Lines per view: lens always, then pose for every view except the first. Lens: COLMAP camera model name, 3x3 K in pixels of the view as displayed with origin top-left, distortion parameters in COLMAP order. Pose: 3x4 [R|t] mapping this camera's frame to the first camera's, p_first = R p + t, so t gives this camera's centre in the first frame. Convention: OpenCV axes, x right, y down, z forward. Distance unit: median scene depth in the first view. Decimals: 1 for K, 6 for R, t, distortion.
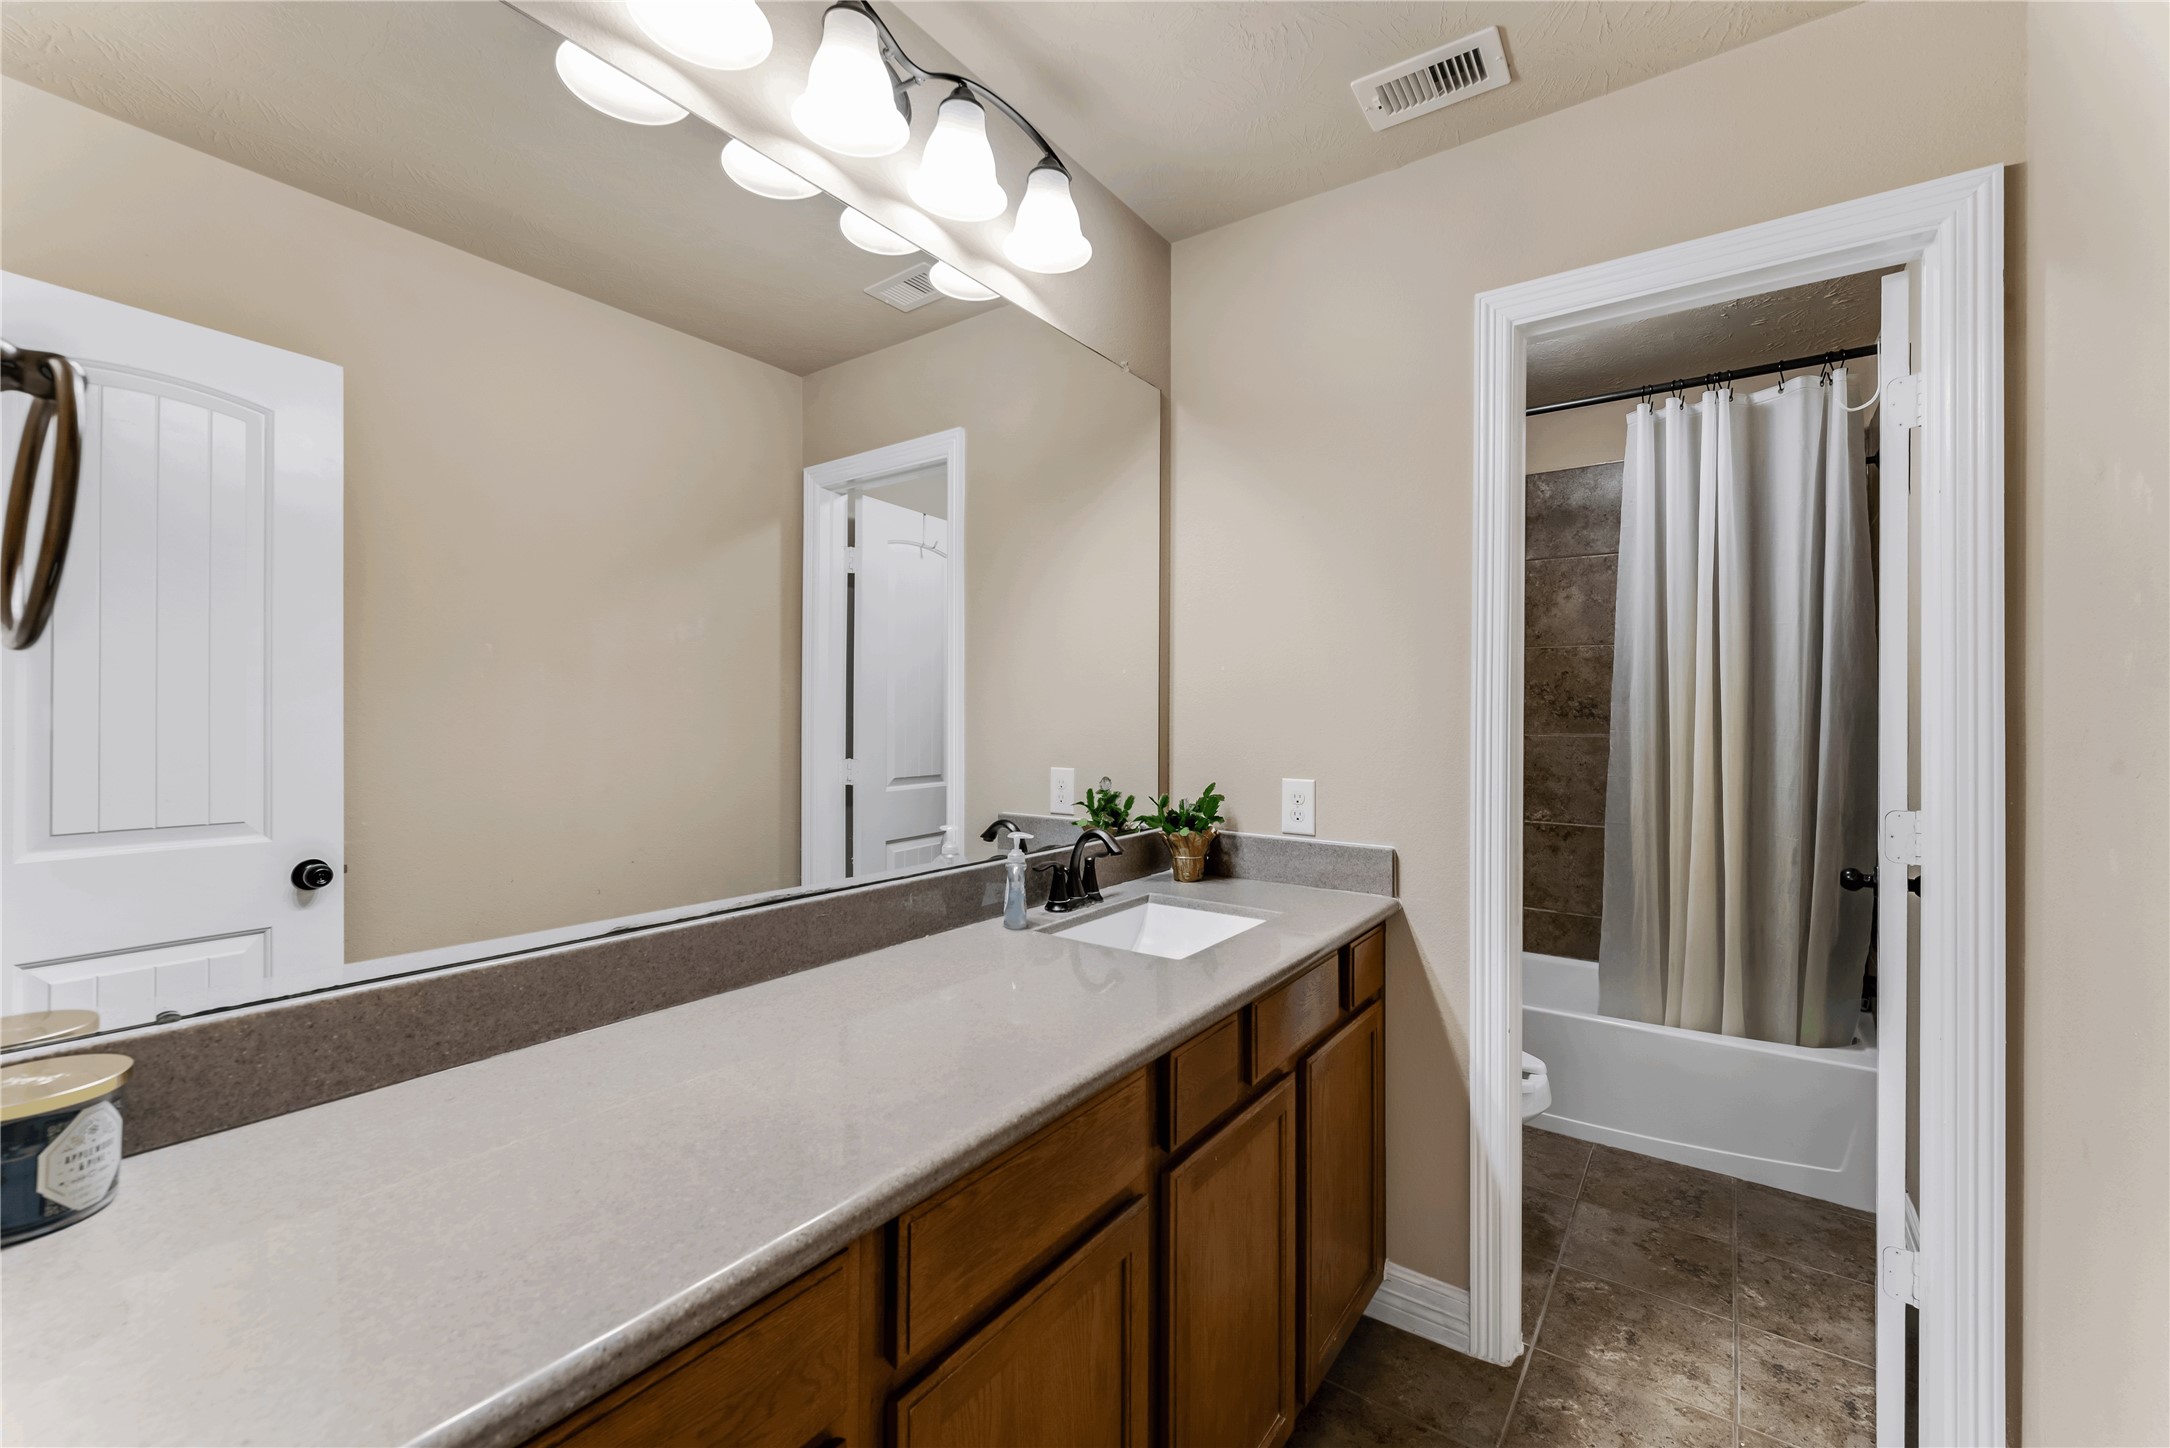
lens RADIAL K [[893.5, 0, 1090.0], [0, 893.5, 702.5], [0, 0, 1]] dist [0.012343, -0.003731]
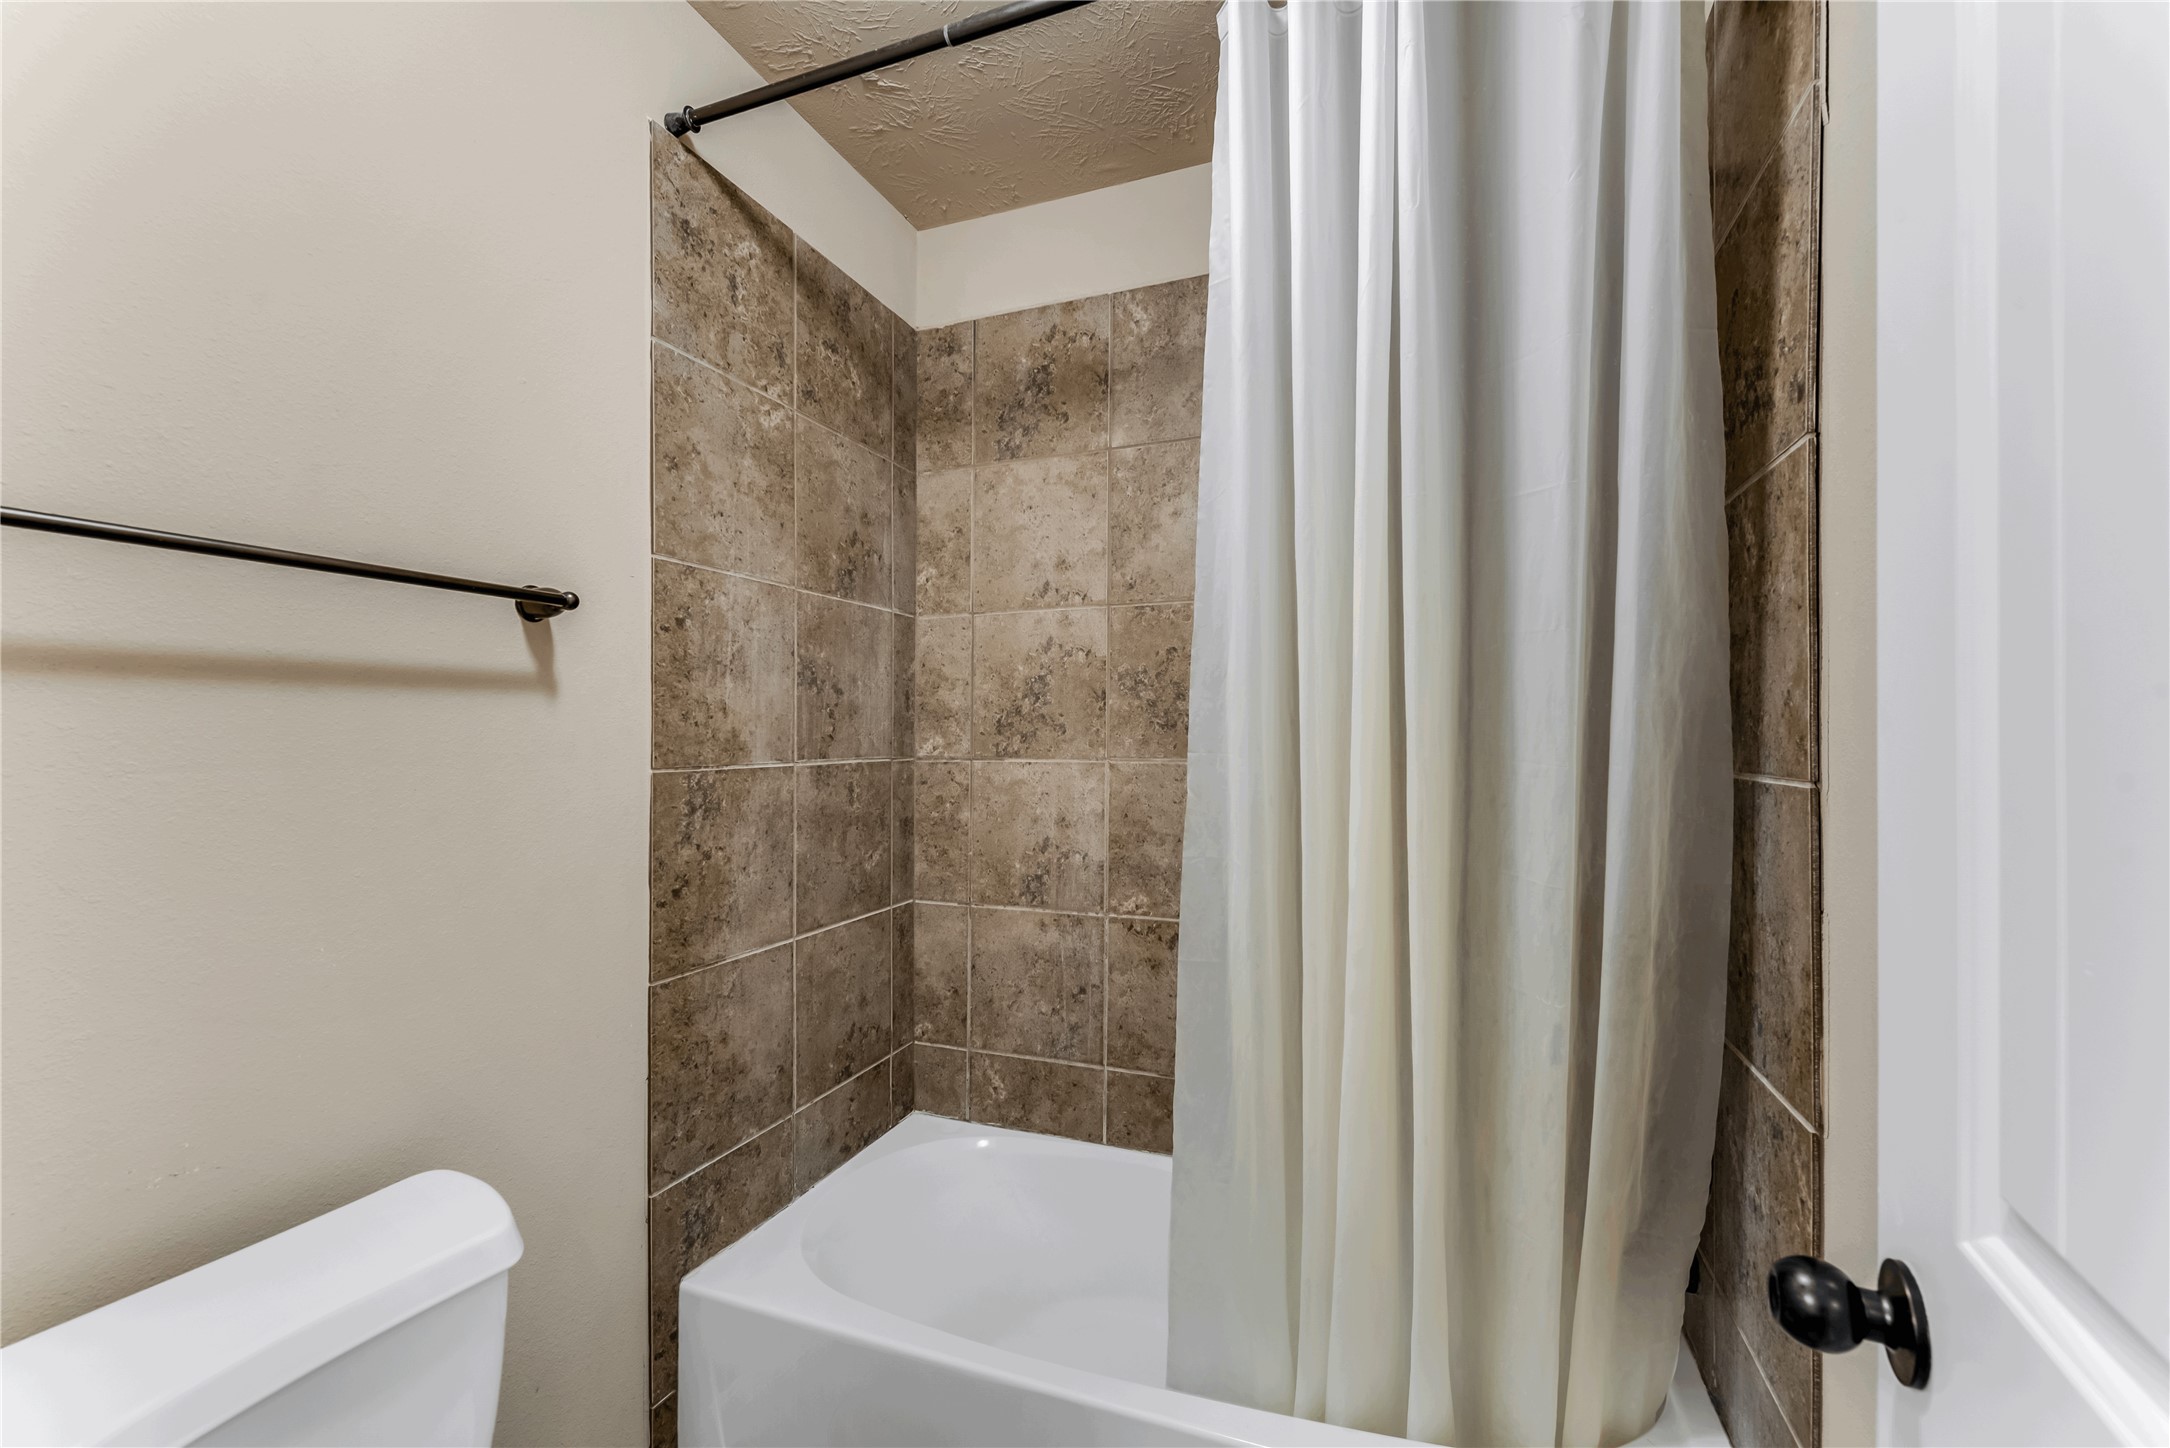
lens RADIAL K [[893.5, 0, 1073.8], [0, 893.5, 744.2], [0, 0, 1]] dist [0.012343, -0.003731]
pose [[0.972604, -0.006771, 0.232371, 0.341182], [0.002720, 0.999839, 0.017751, 0.015679], [-0.232454, -0.016632, 0.972465, 0.472527]]
